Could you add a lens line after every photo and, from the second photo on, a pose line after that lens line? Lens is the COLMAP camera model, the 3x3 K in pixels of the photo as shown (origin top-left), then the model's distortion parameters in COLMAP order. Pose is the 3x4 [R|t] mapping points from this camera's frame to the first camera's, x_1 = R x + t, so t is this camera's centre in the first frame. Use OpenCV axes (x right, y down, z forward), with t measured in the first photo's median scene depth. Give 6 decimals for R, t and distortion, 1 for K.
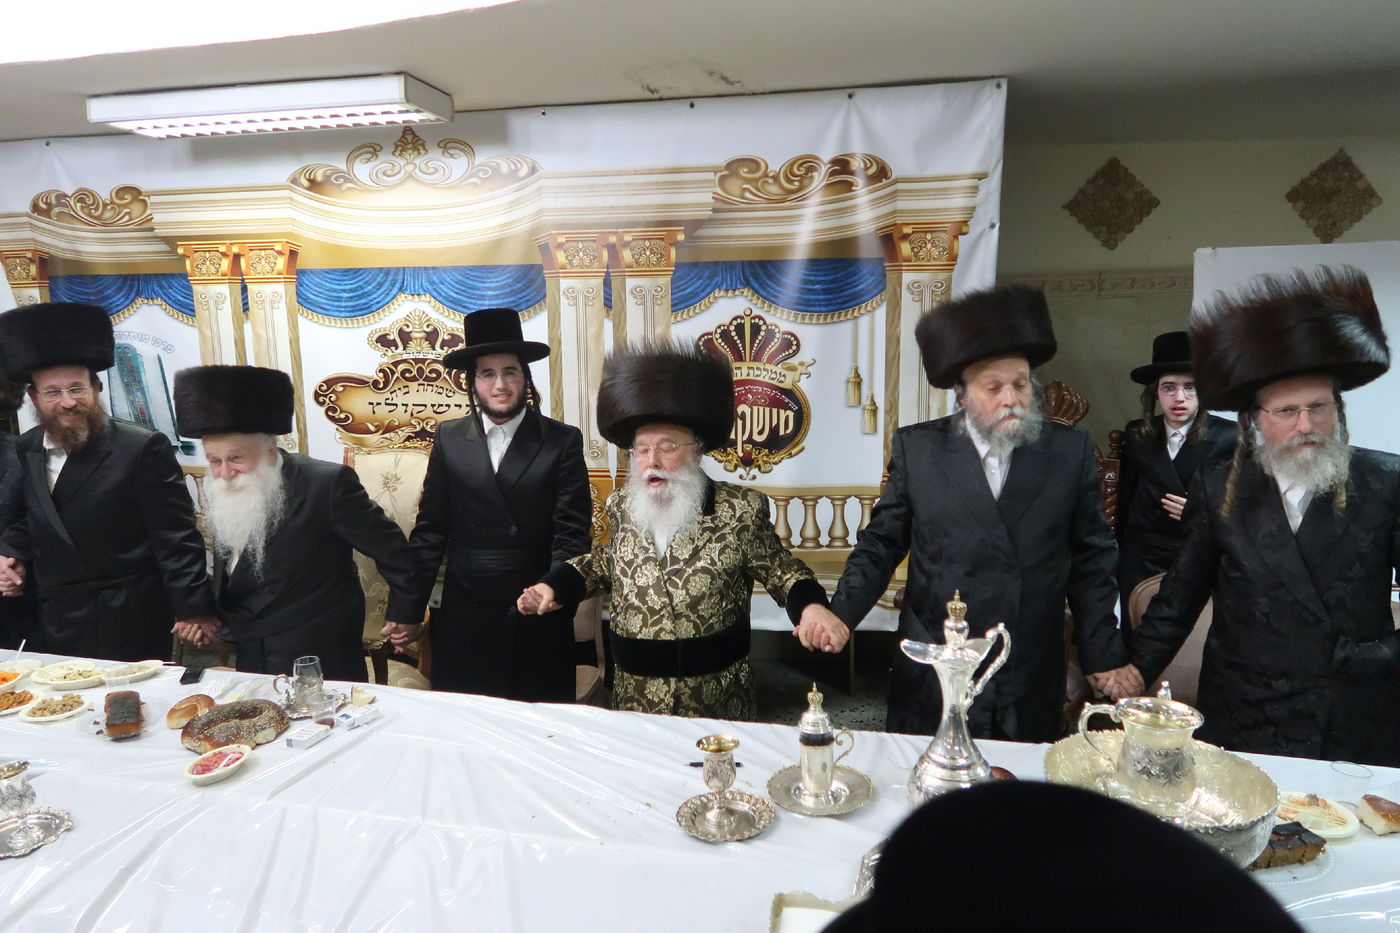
lens RADIAL K [[937.3, 0, 700.0], [0, 937.3, 466.5], [0, 0, 1]] dist [-0.027429, -0.000534]
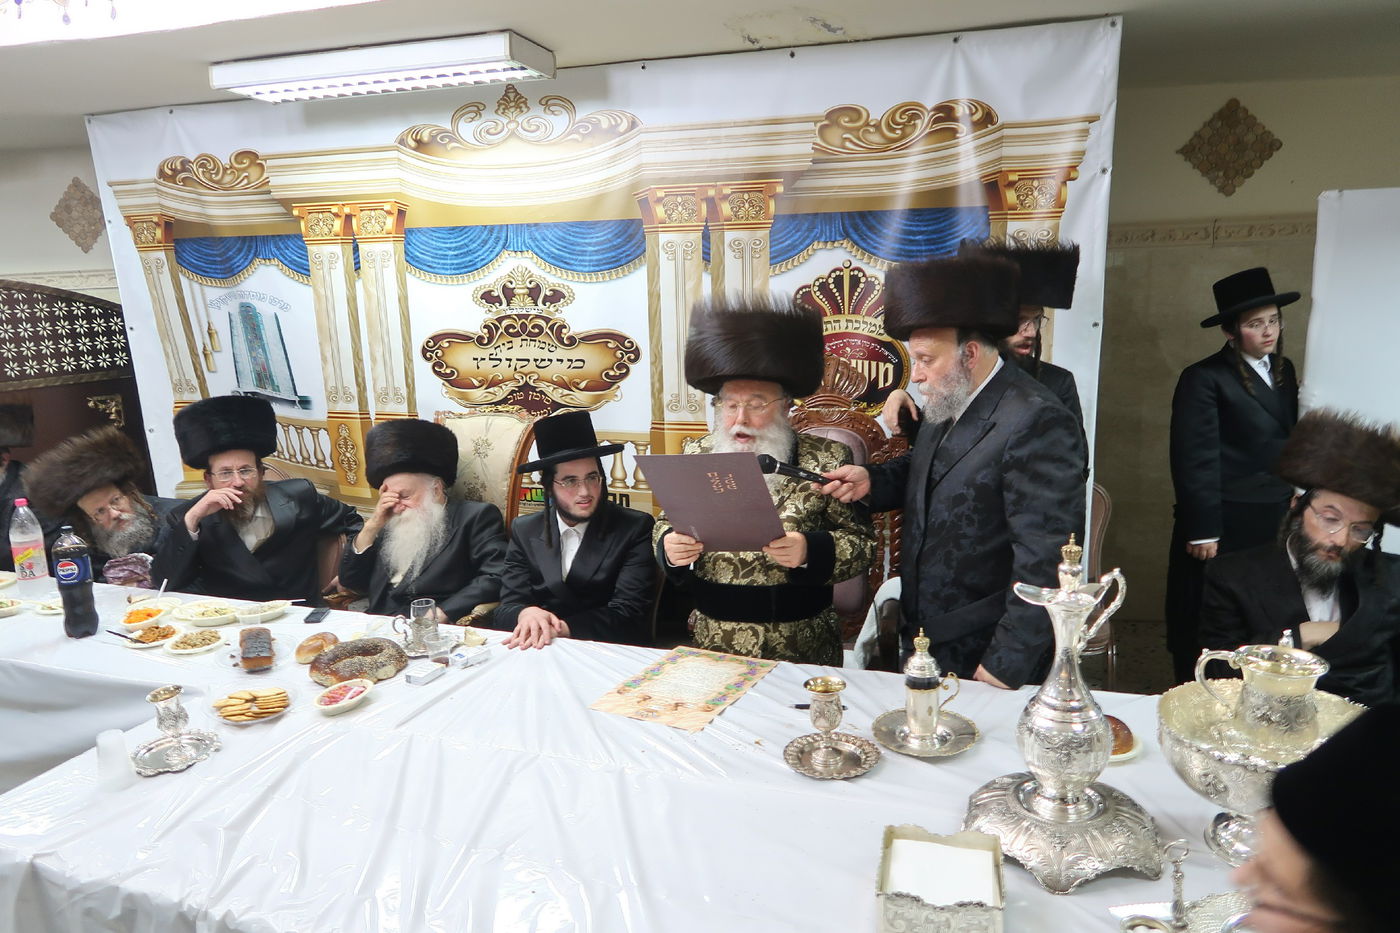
lens RADIAL K [[937.3, 0, 700.0], [0, 937.3, 466.5], [0, 0, 1]] dist [-0.027429, -0.000534]
pose [[0.995825, 0.006393, -0.091058, -0.012753], [-0.002518, 0.999089, 0.042605, 0.007560], [0.091247, -0.042198, 0.994934, -0.010467]]
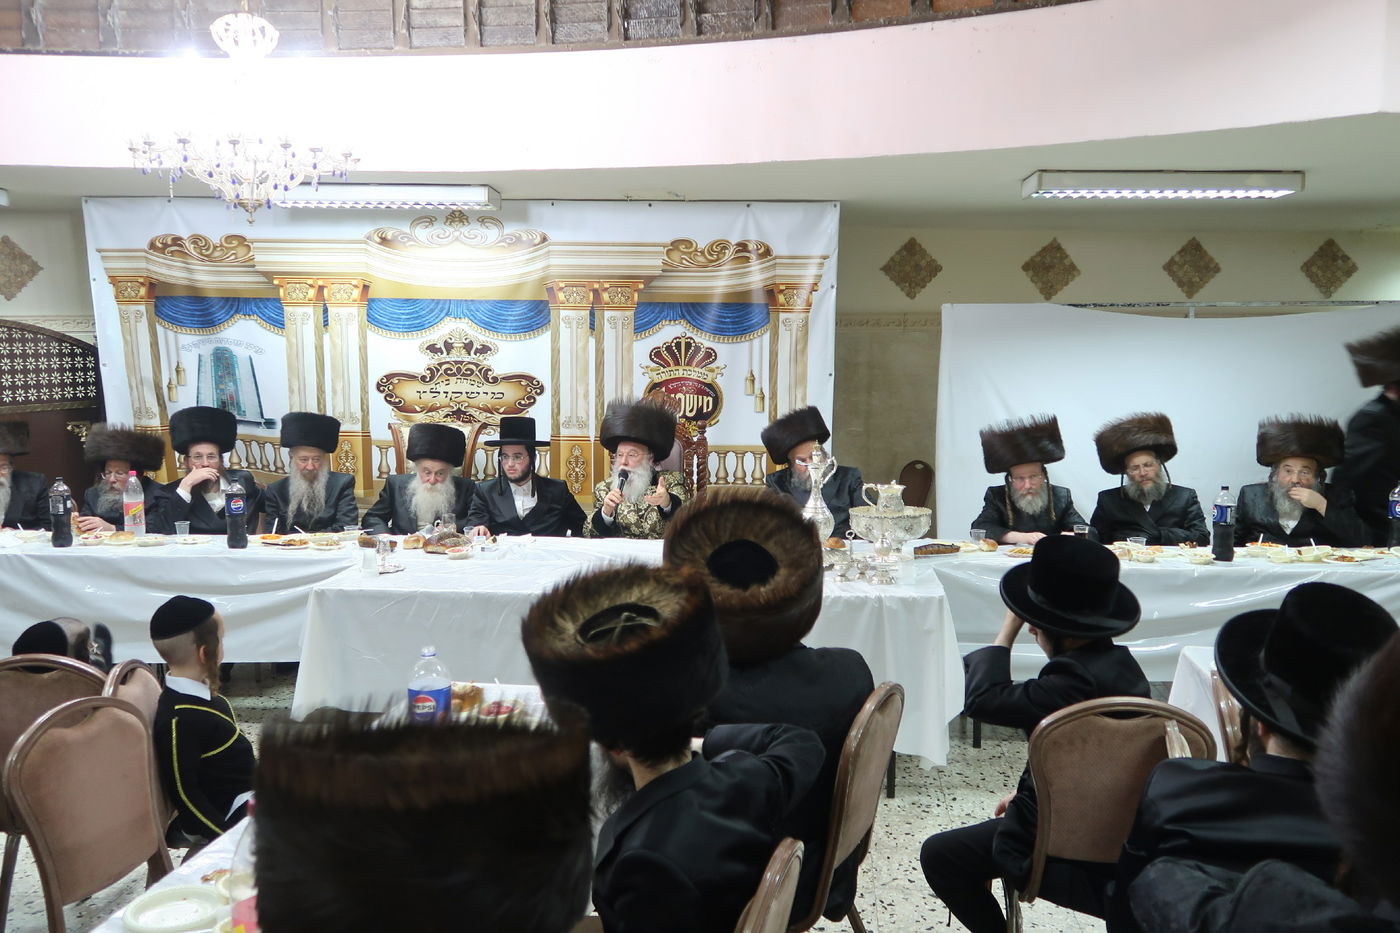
lens RADIAL K [[1089.7, 0, 700.0], [0, 1089.7, 466.5], [0, 0, 1]] dist [-0.046888, -0.004039]
pose [[0.984690, 0.003302, 0.174282, -0.239178], [0.005538, 0.998723, -0.050216, 0.148731], [-0.174226, 0.050412, 0.983414, -0.795199]]
